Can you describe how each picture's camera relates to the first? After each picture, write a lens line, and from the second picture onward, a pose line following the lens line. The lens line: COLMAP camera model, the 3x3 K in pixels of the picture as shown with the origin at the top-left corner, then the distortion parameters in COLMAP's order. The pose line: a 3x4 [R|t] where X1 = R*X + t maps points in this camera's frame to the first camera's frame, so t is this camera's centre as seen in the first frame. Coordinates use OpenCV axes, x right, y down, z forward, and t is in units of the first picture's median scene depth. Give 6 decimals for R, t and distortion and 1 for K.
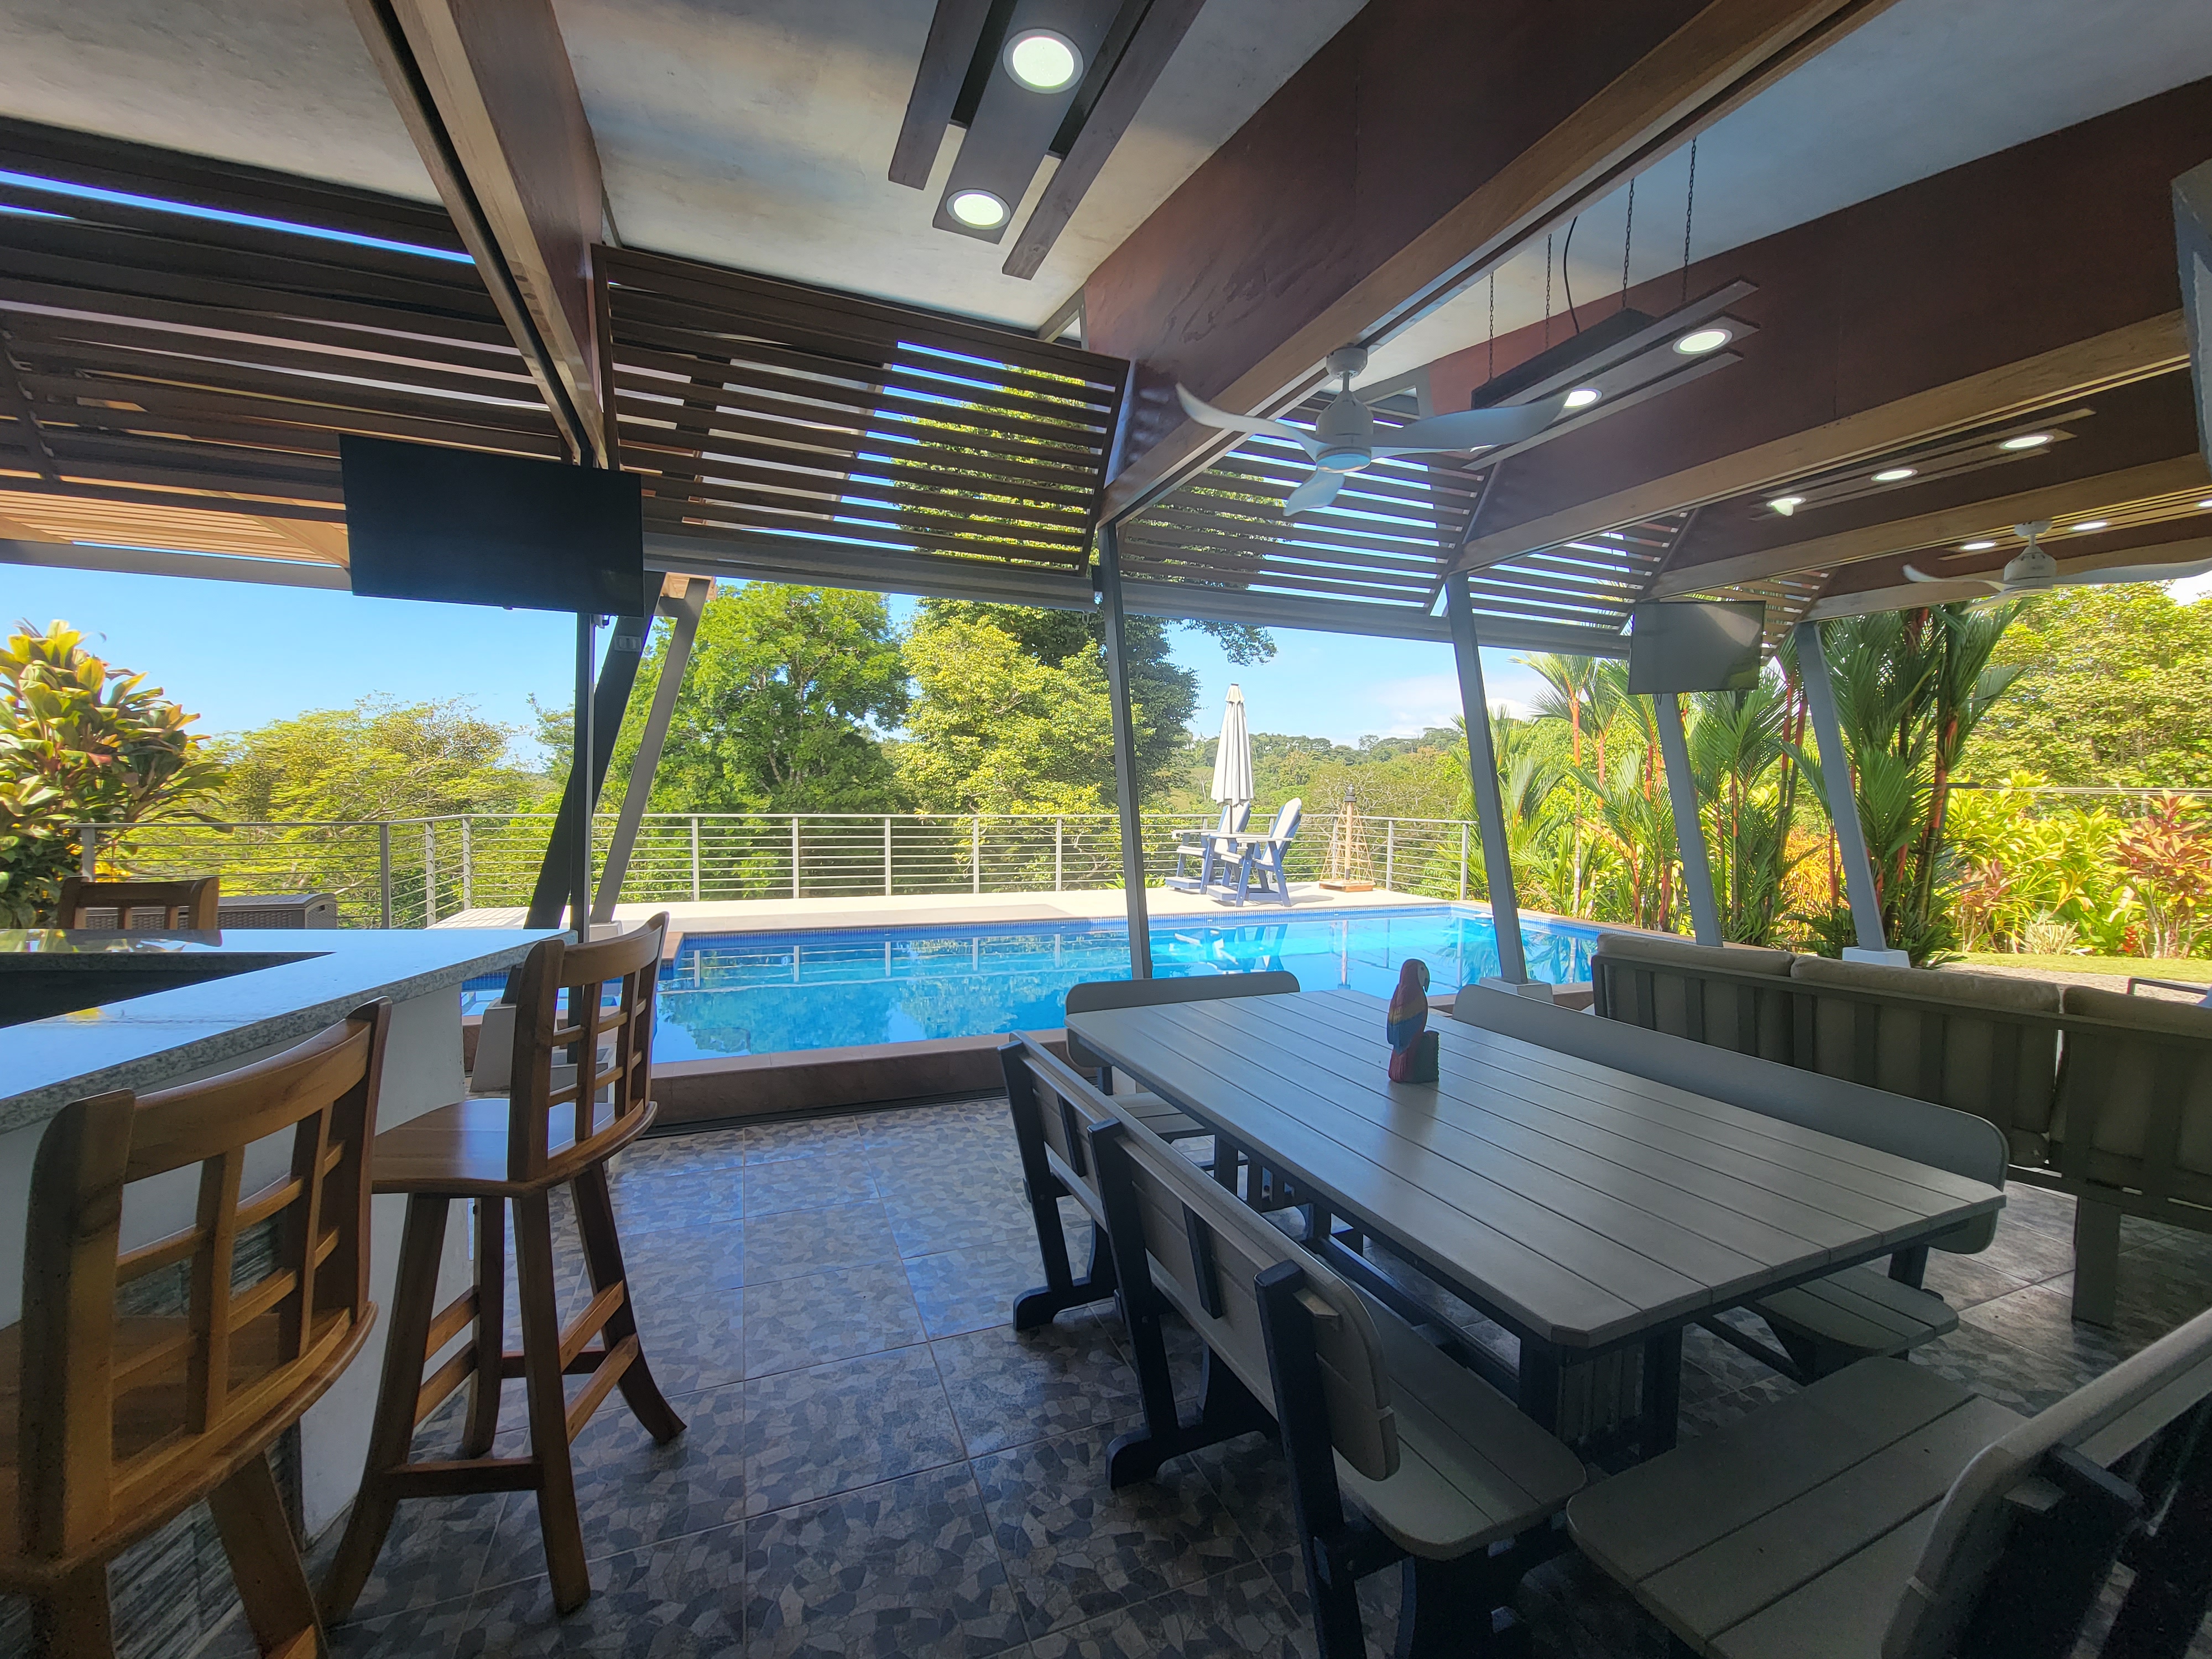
lens RADIAL K [[904.4, 0, 1110.5], [0, 904.4, 848.6], [0, 0, 1]] dist [-0.002462, -0.001444]
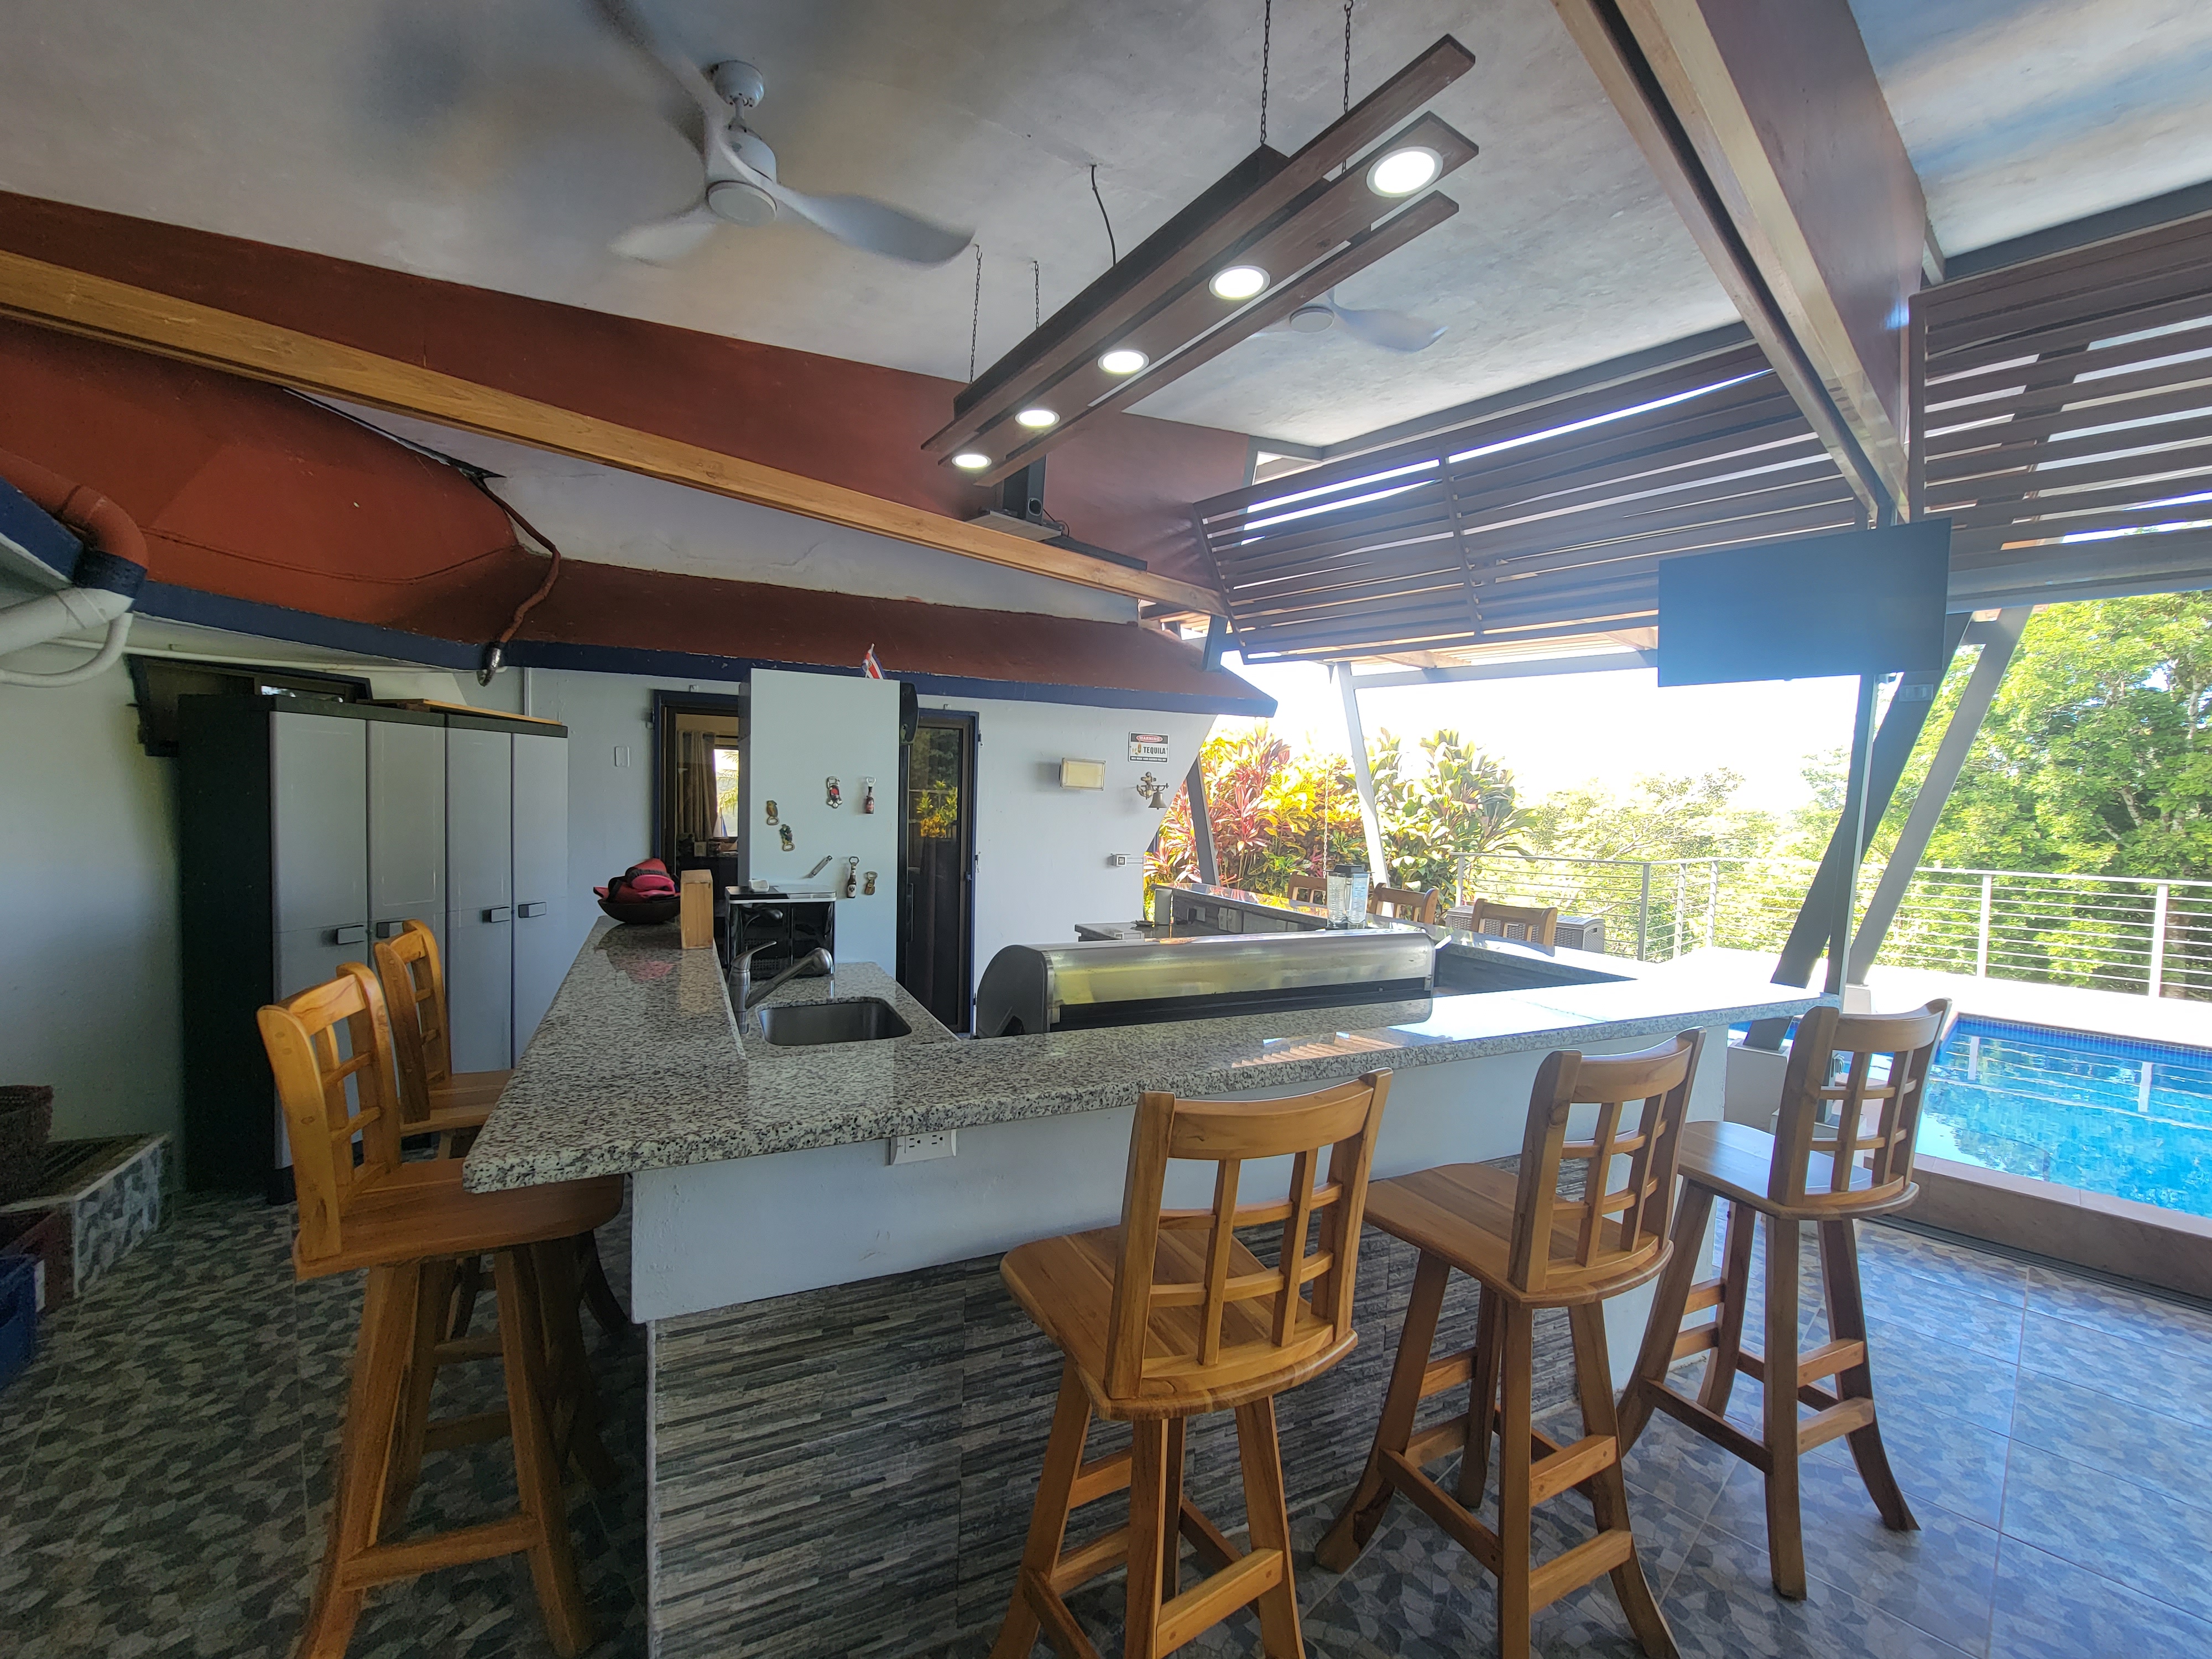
lens RADIAL K [[904.4, 0, 1110.5], [0, 904.4, 848.6], [0, 0, 1]] dist [-0.002462, -0.001444]
pose [[0.359760, 0.042044, -0.932097, 0.046249], [-0.080164, 0.996683, 0.014016, -0.016964], [0.929595, 0.069678, 0.361937, -0.112313]]
